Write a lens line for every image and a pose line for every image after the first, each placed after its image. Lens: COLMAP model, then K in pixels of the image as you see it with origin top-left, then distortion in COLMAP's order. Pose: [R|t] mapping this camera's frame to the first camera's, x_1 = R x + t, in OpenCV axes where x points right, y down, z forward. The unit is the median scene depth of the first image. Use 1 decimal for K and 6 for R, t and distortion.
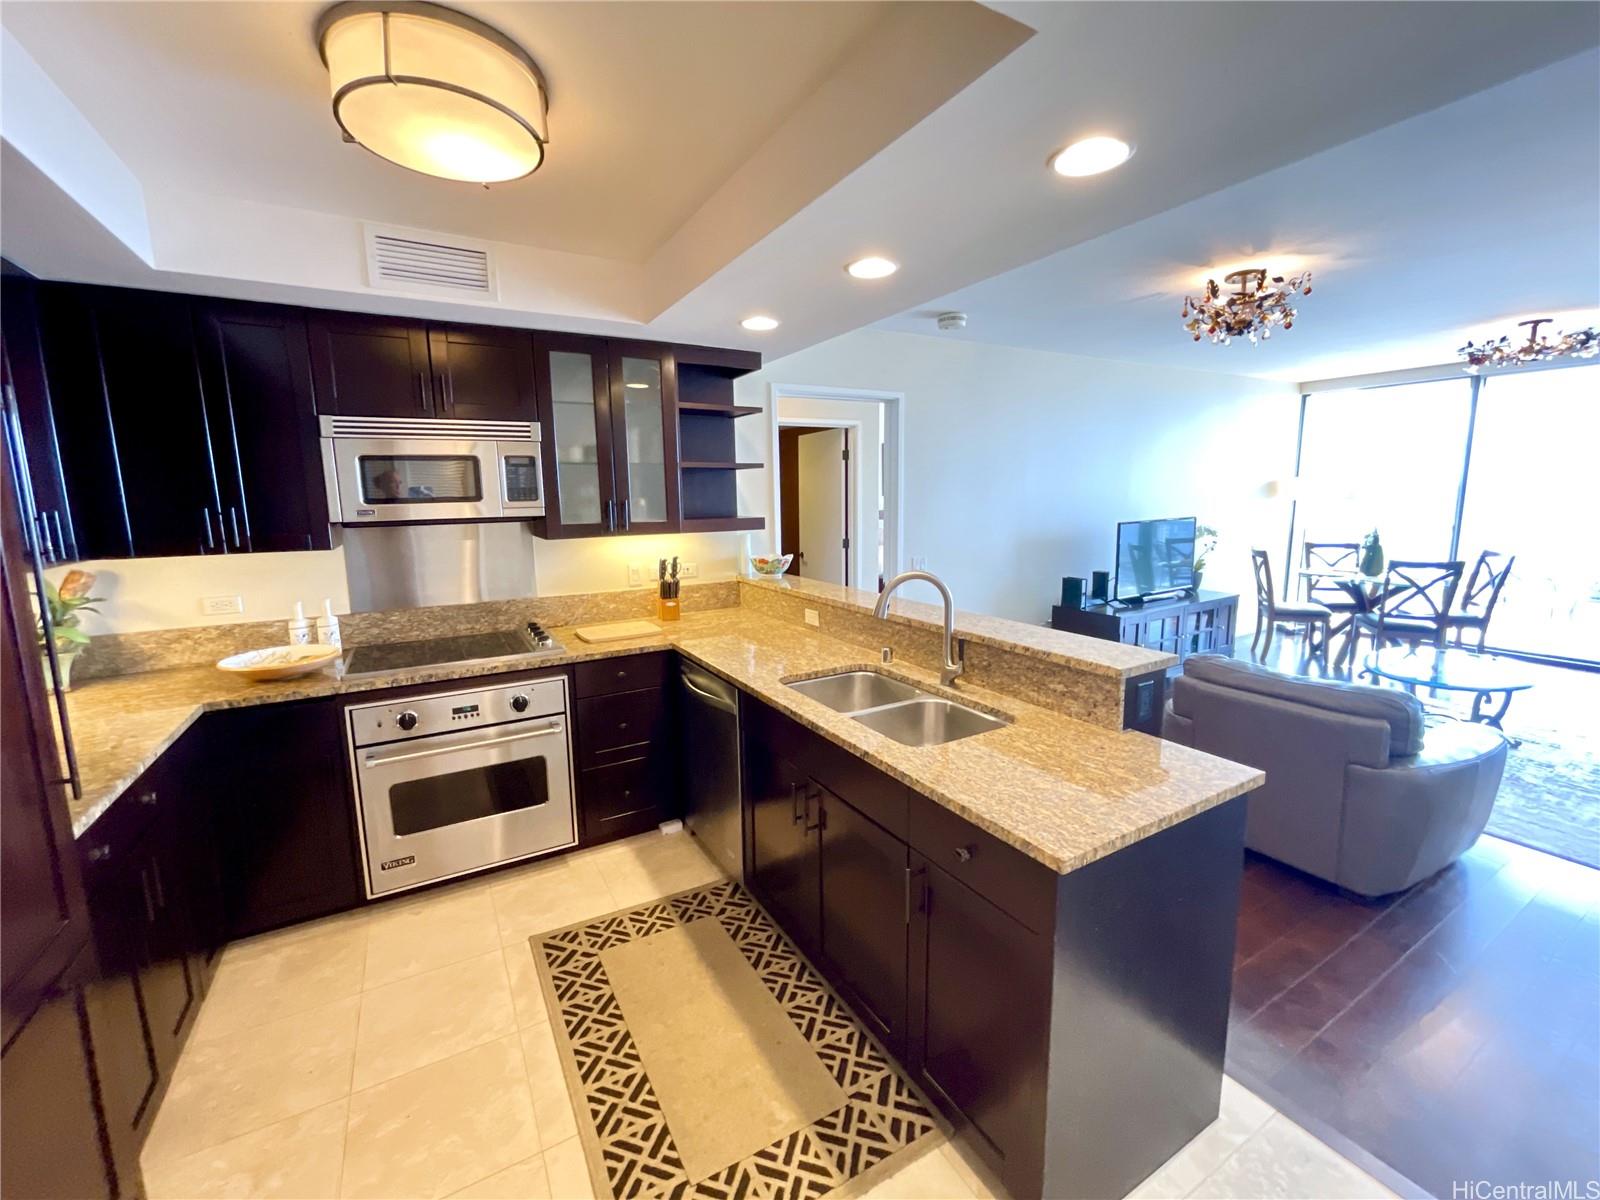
lens RADIAL K [[654.5, 0, 794.3], [0, 654.5, 591.5], [0, 0, 1]] dist [0.004498, 0.000722]
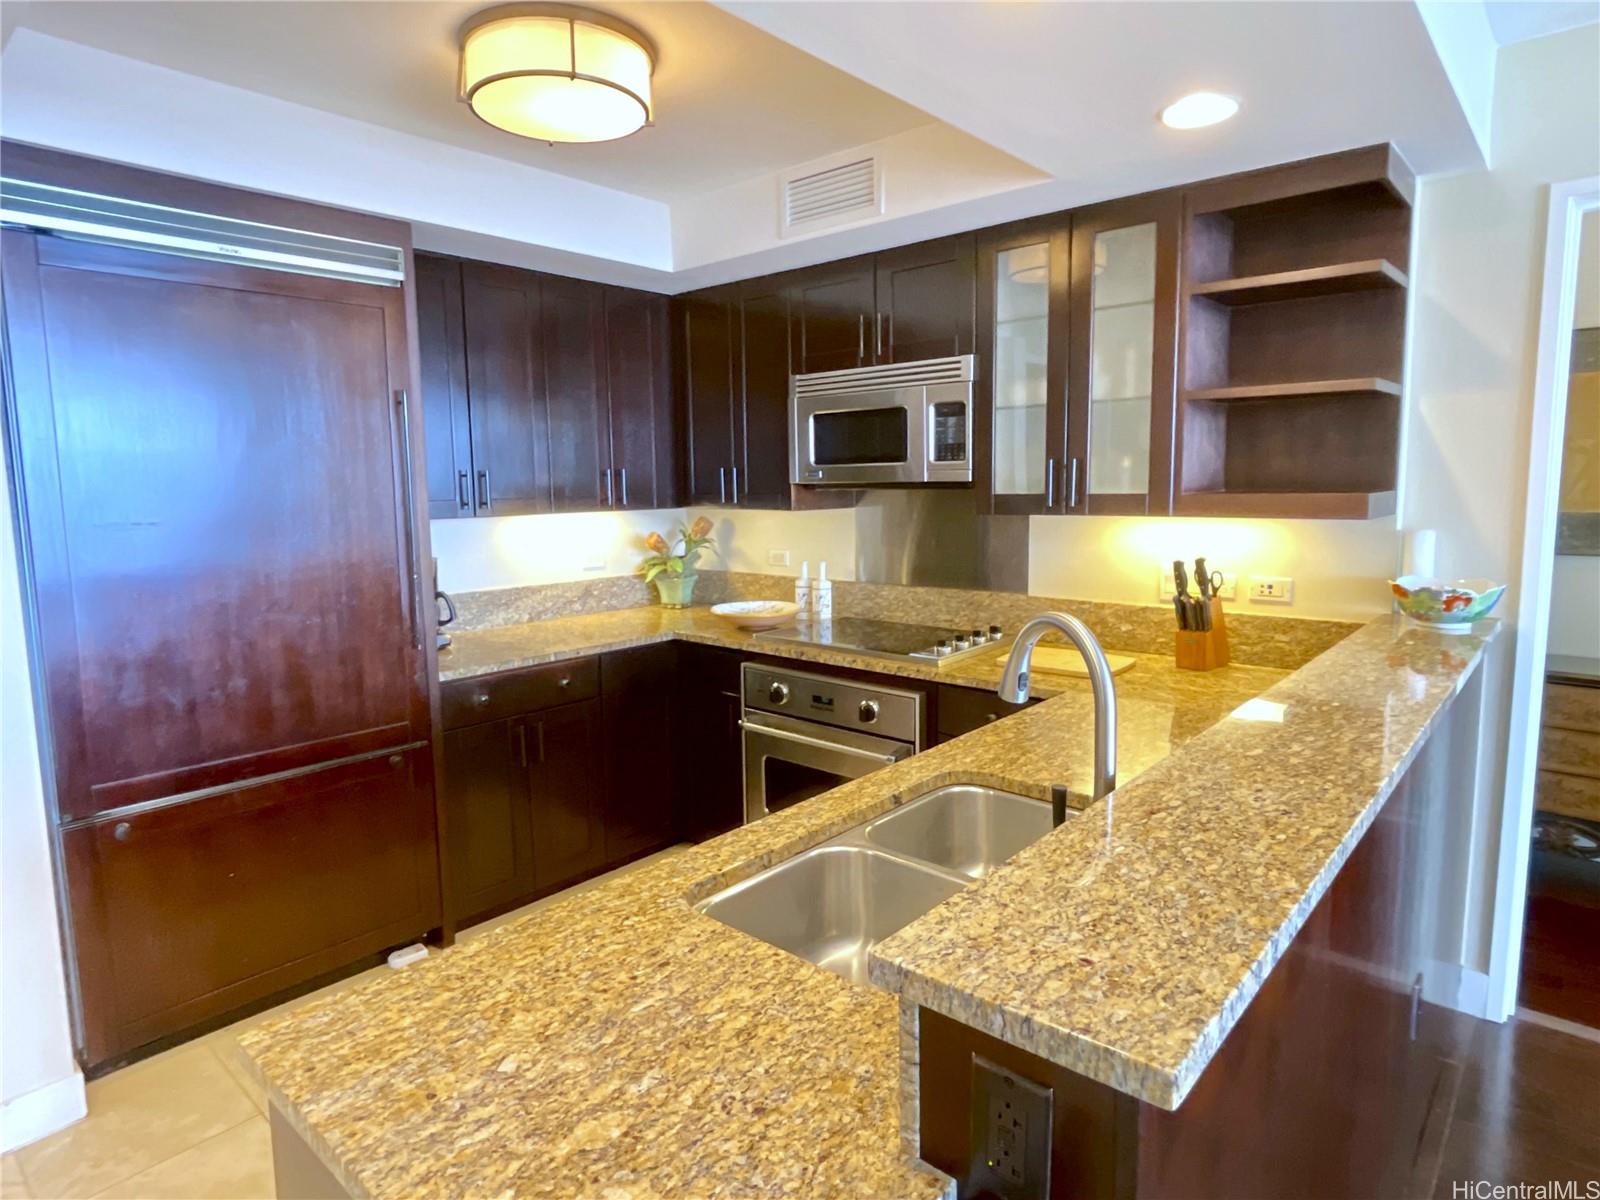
lens RADIAL K [[925.6, 0, 797.5], [0, 925.6, 597.9], [0, 0, 1]] dist [-0.007480, -0.001582]
pose [[0.318489, 0.134278, -0.938368, 0.571579], [-0.132989, 0.986455, 0.096021, -0.062232], [0.938551, 0.094211, 0.332033, 0.503110]]
